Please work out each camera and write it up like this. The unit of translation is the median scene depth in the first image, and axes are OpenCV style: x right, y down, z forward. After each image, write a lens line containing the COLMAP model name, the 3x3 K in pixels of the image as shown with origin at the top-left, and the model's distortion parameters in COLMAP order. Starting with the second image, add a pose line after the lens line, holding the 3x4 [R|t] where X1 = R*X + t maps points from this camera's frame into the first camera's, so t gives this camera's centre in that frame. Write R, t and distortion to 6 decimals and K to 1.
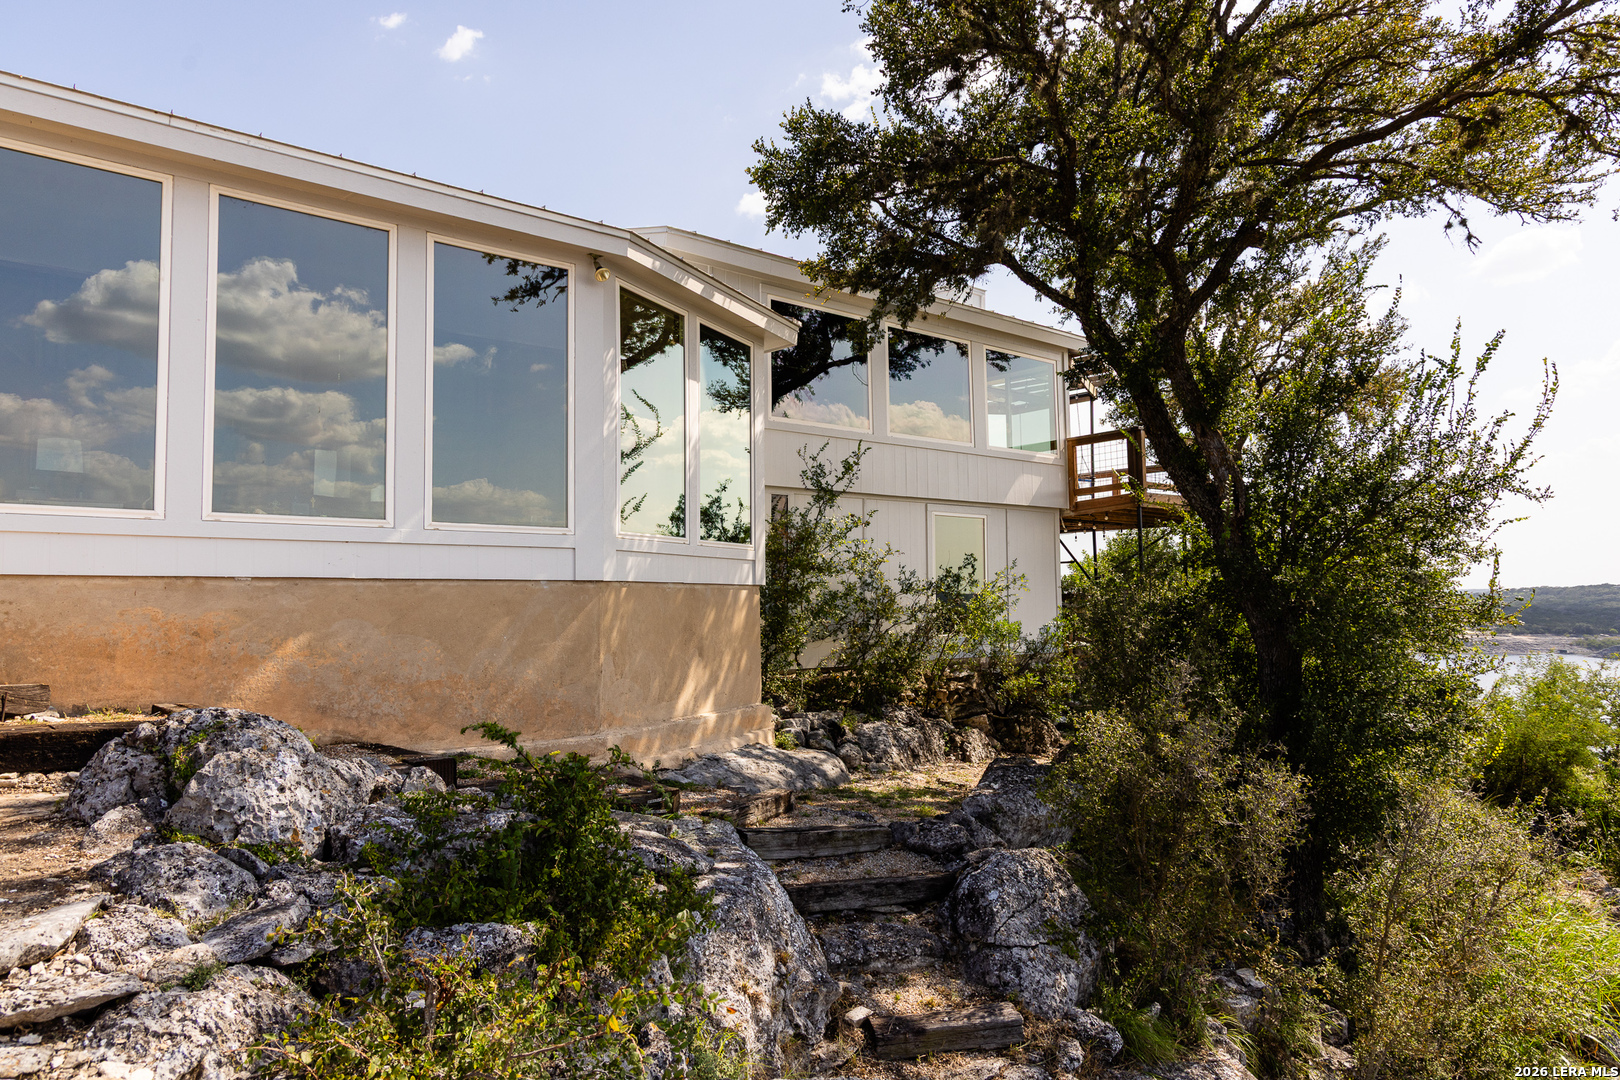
lens RADIAL K [[1097.1, 0, 810.0], [0, 1097.1, 540.0], [0, 0, 1]] dist [0.000568, -0.001396]
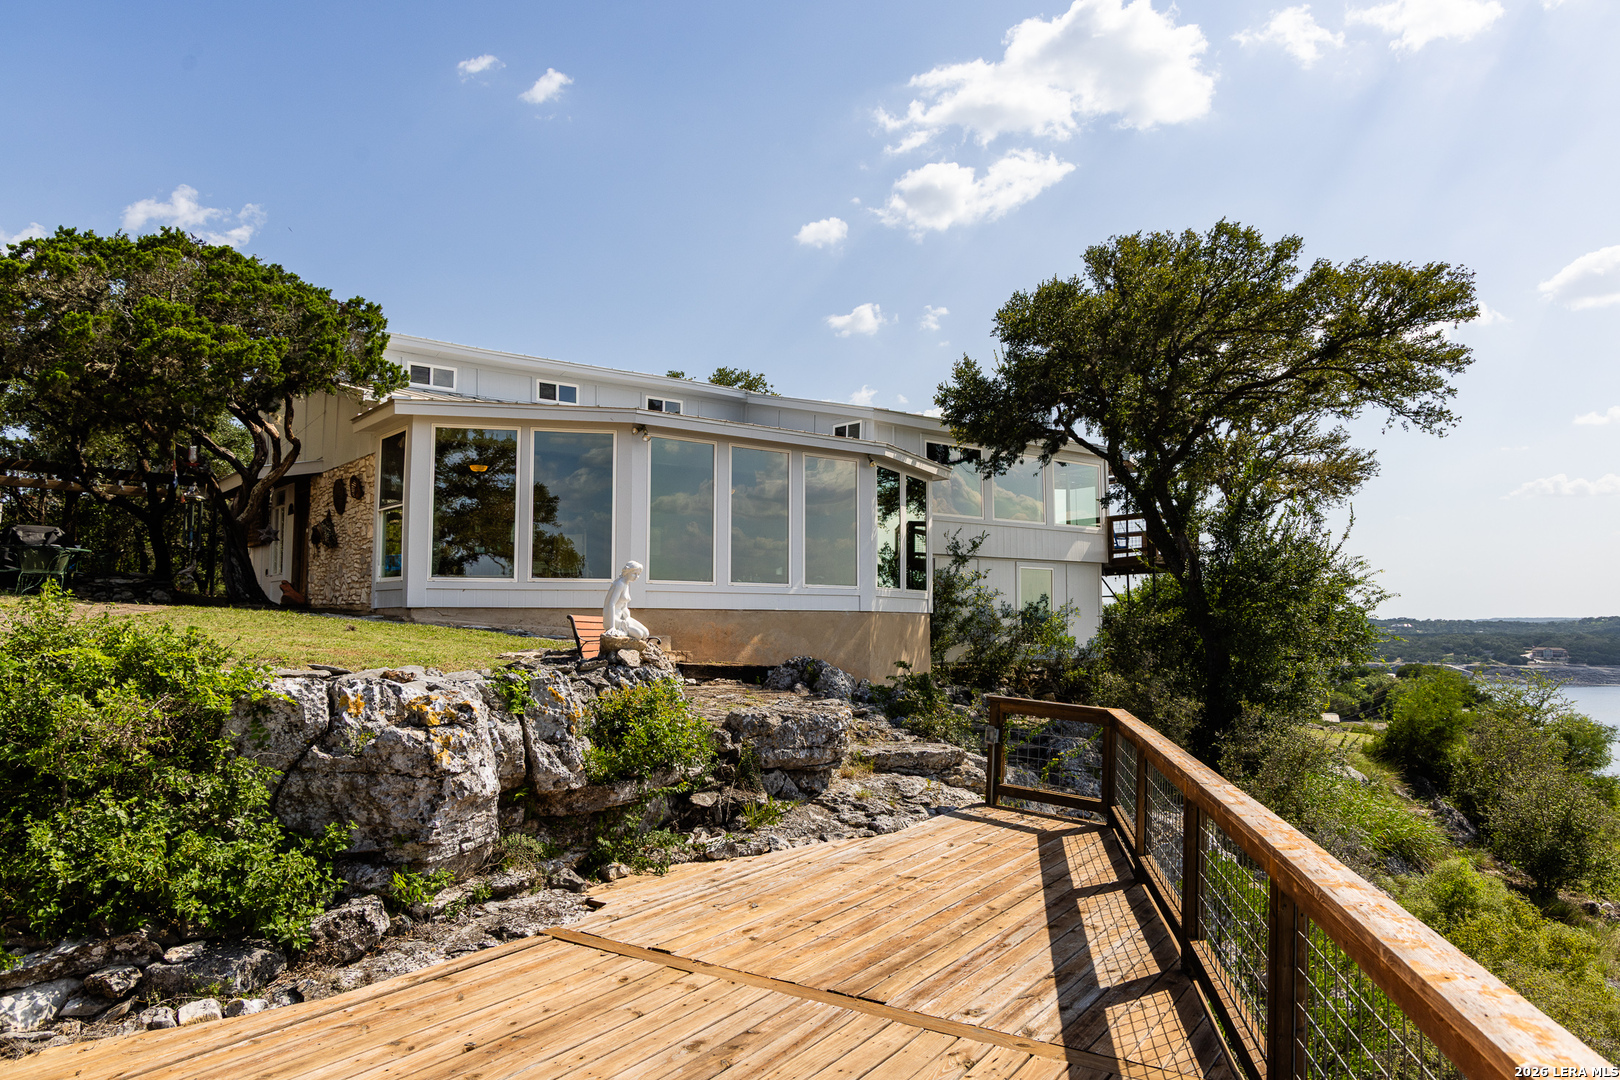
lens RADIAL K [[1171.0, 0, 810.0], [0, 1171.0, 540.0], [0, 0, 1]] dist [0.046971, 0.000581]
pose [[0.999406, 0.009427, -0.033146, -0.153637], [-0.009840, 0.999876, -0.012313, -0.045368], [0.033026, 0.012632, 0.999375, -0.801160]]
